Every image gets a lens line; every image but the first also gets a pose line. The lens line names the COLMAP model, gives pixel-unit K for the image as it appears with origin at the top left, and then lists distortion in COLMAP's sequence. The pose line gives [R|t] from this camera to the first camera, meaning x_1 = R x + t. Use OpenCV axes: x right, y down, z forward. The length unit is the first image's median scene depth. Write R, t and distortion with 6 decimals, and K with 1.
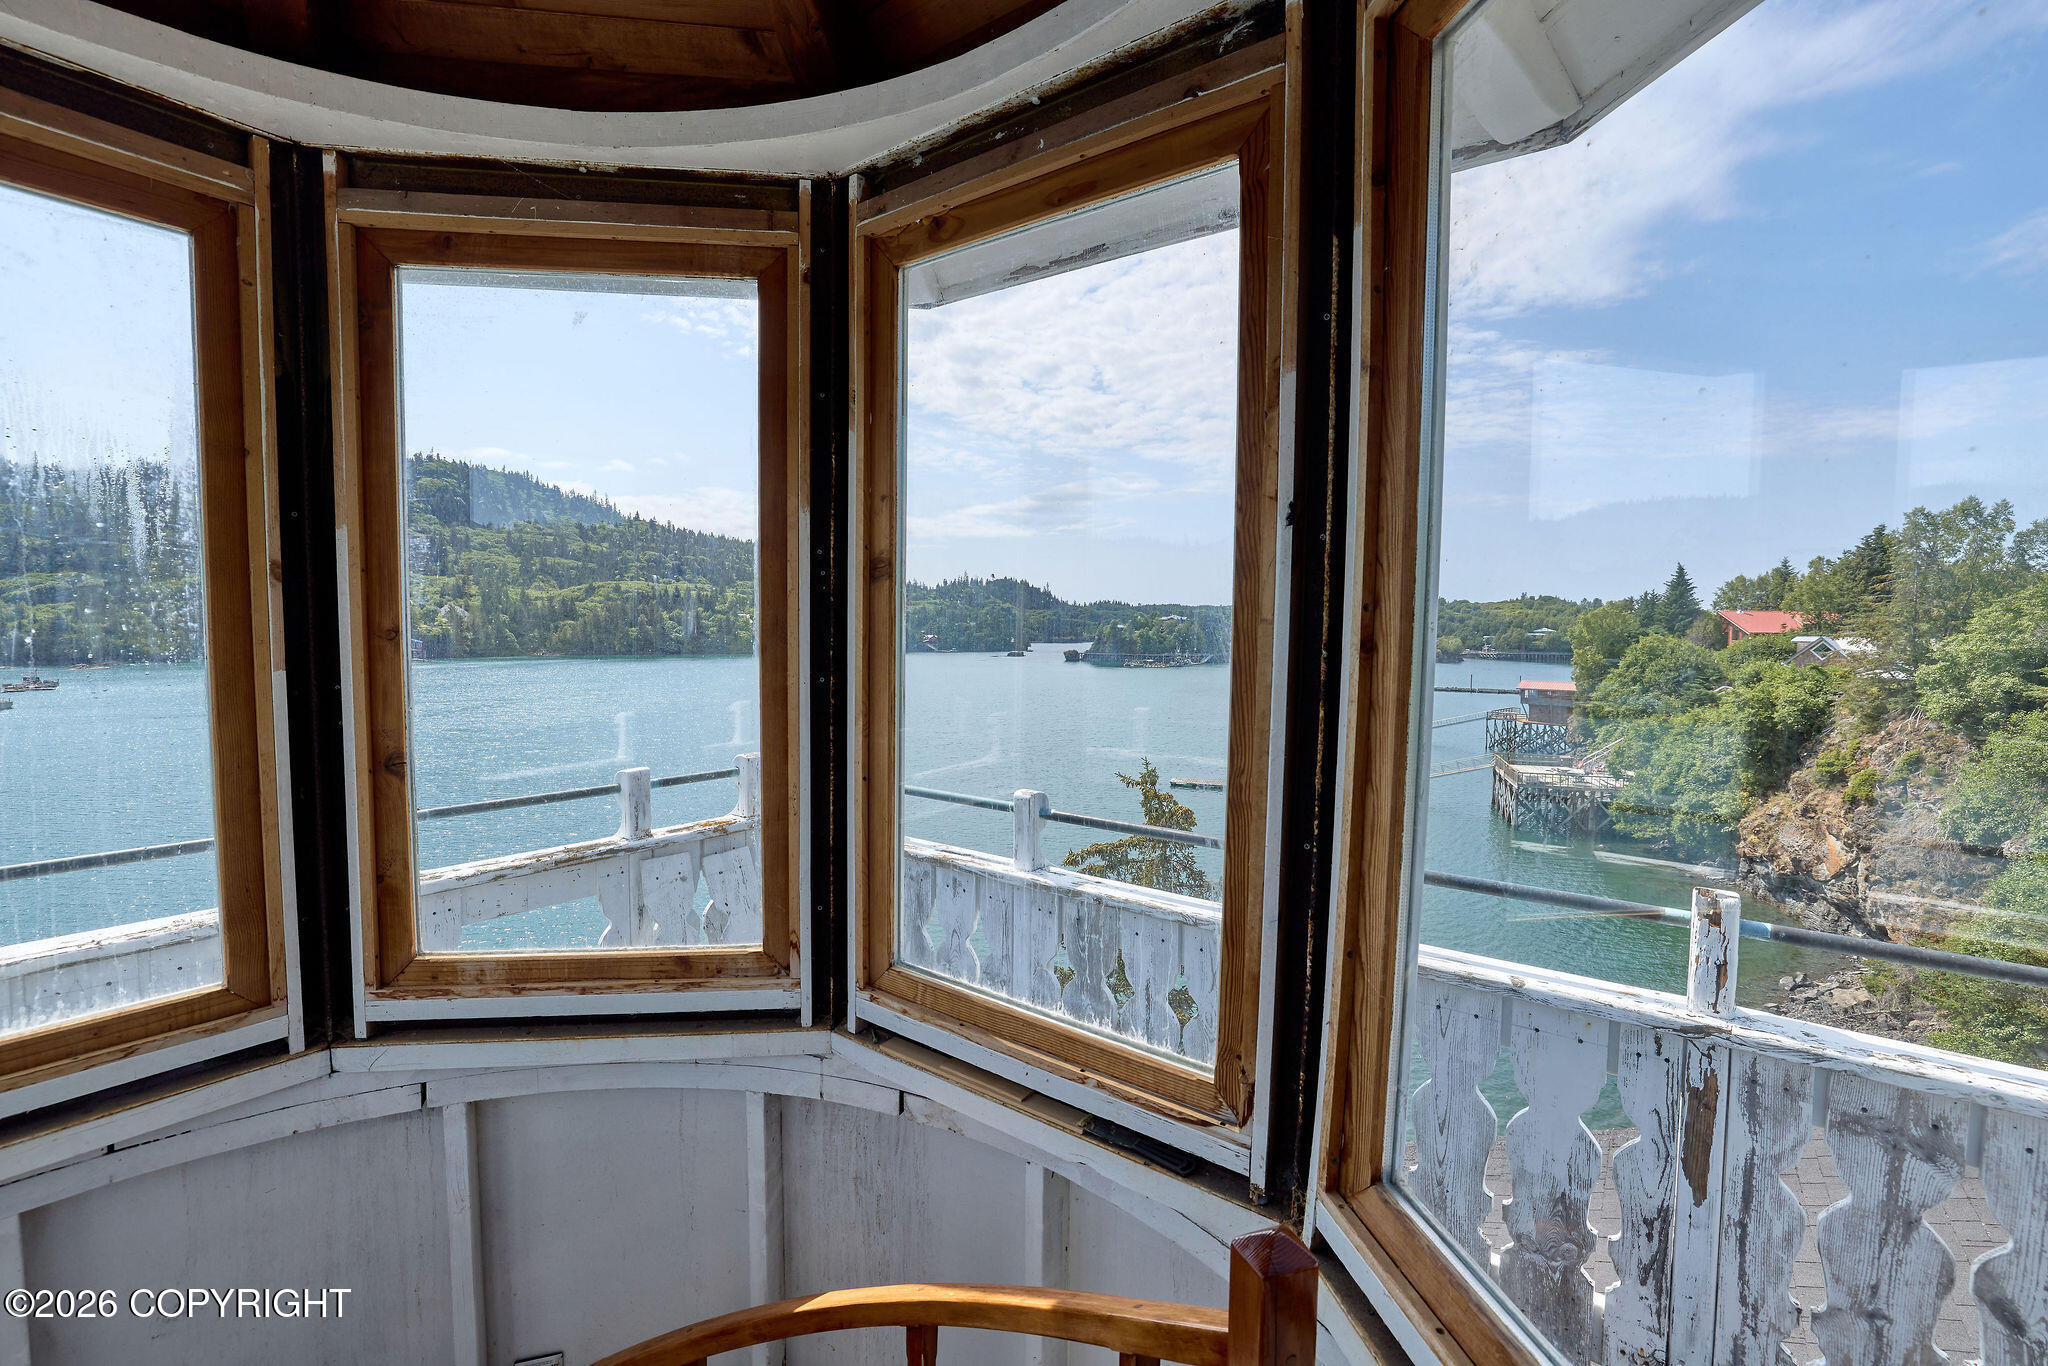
lens RADIAL K [[873.9, 0, 1021.0], [0, 873.9, 688.0], [0, 0, 1]] dist [-0.020576, 0.004210]
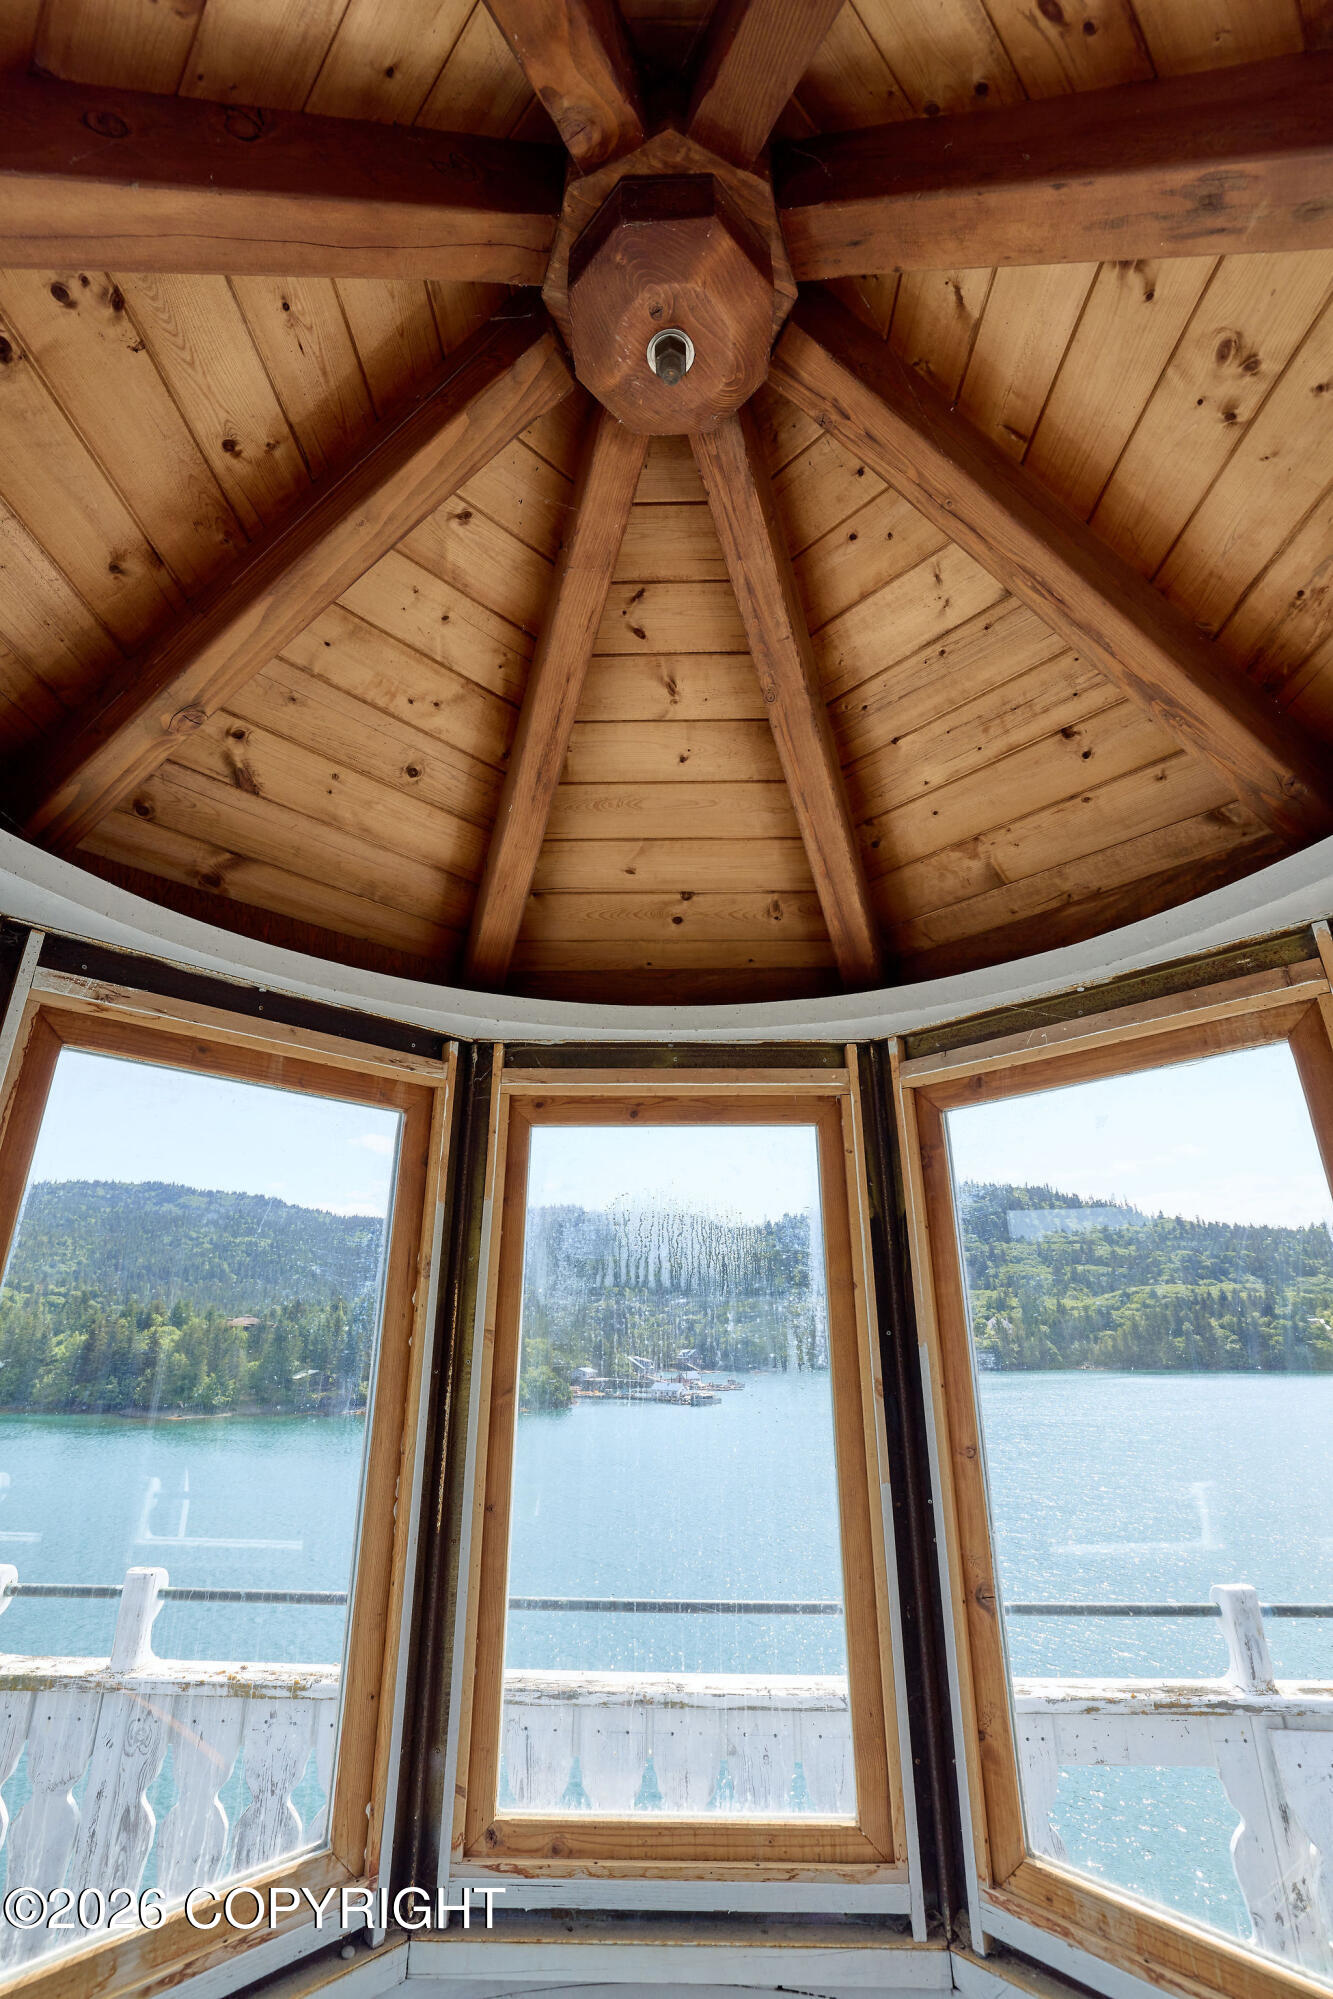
lens RADIAL K [[853.0, 0, 658.2], [0, 853.0, 999.1], [0, 0, 1]] dist [-0.020576, 0.004210]
pose [[0.591552, -0.304346, -0.746619, -0.024794], [-0.051510, 0.909862, -0.411700, -0.112563], [0.804620, 0.282000, 0.522554, 0.014682]]
